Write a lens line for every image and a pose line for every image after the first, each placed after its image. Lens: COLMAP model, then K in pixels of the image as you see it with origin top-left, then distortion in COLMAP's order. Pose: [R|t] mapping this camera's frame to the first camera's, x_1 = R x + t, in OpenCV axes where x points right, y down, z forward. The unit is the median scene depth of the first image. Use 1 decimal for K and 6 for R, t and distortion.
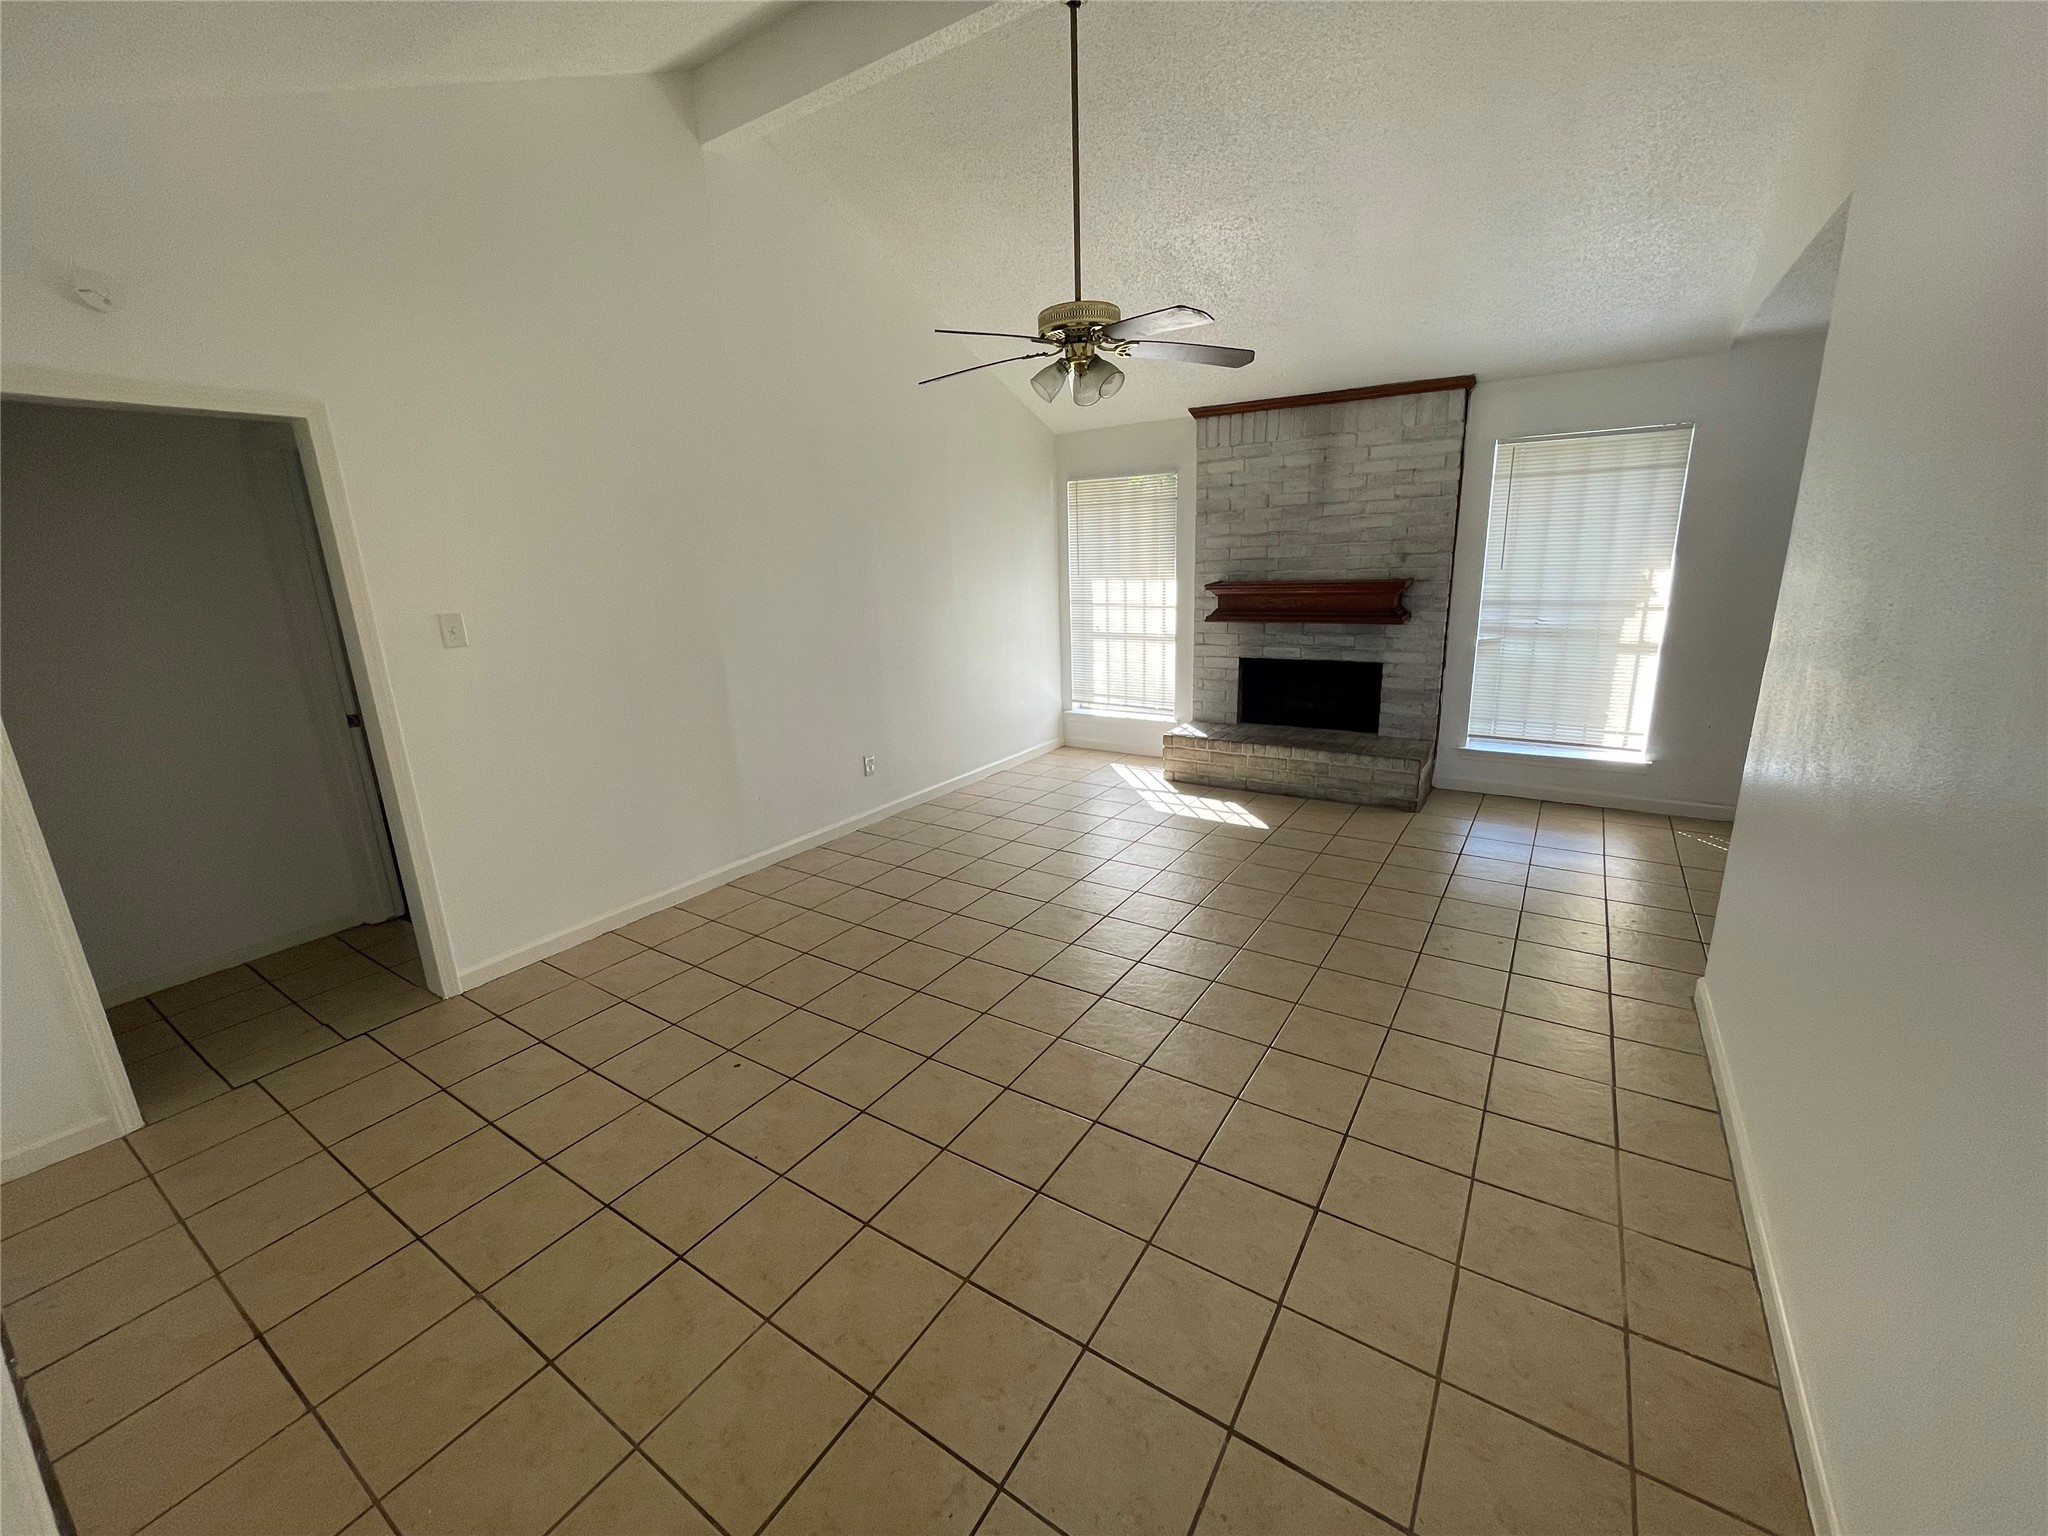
lens RADIAL K [[827.1, 0, 1027.9], [0, 827.1, 769.9], [0, 0, 1]] dist [0.000589, 0.000038]
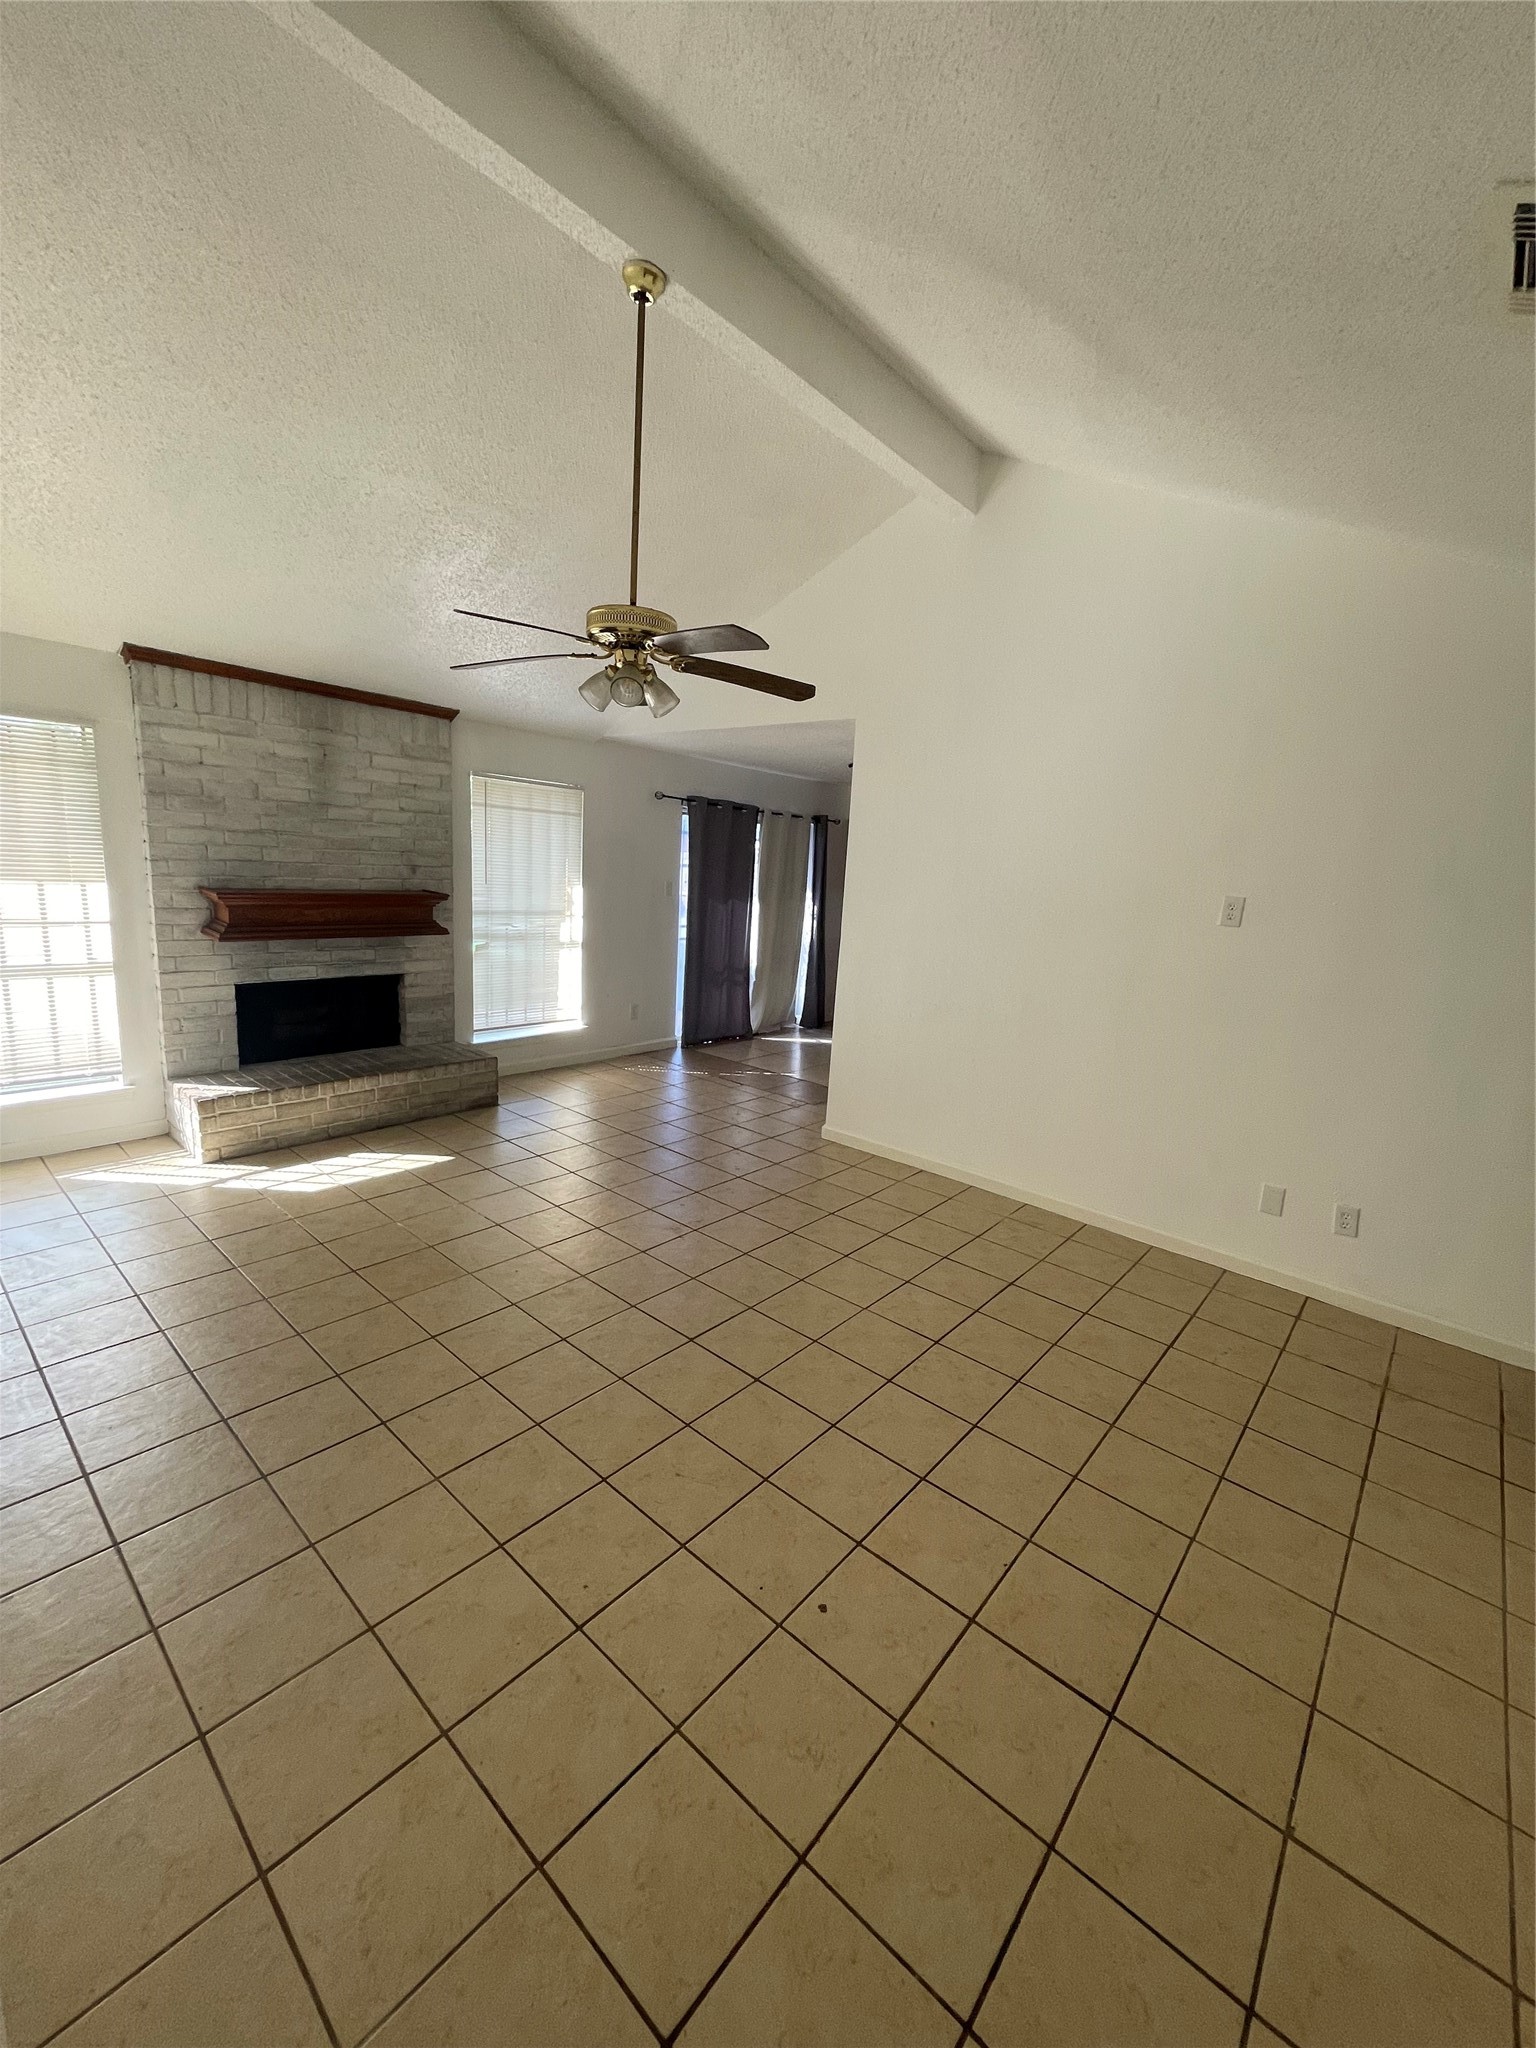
lens RADIAL K [[827.1, 0, 774.2], [0, 827.1, 1016.0], [0, 0, 1]] dist [0.000589, 0.000038]
pose [[0.125503, -0.137163, 0.982566, -0.489410], [0.193005, 0.974850, 0.111434, -0.104516], [-0.973138, 0.175654, 0.148820, 0.431601]]
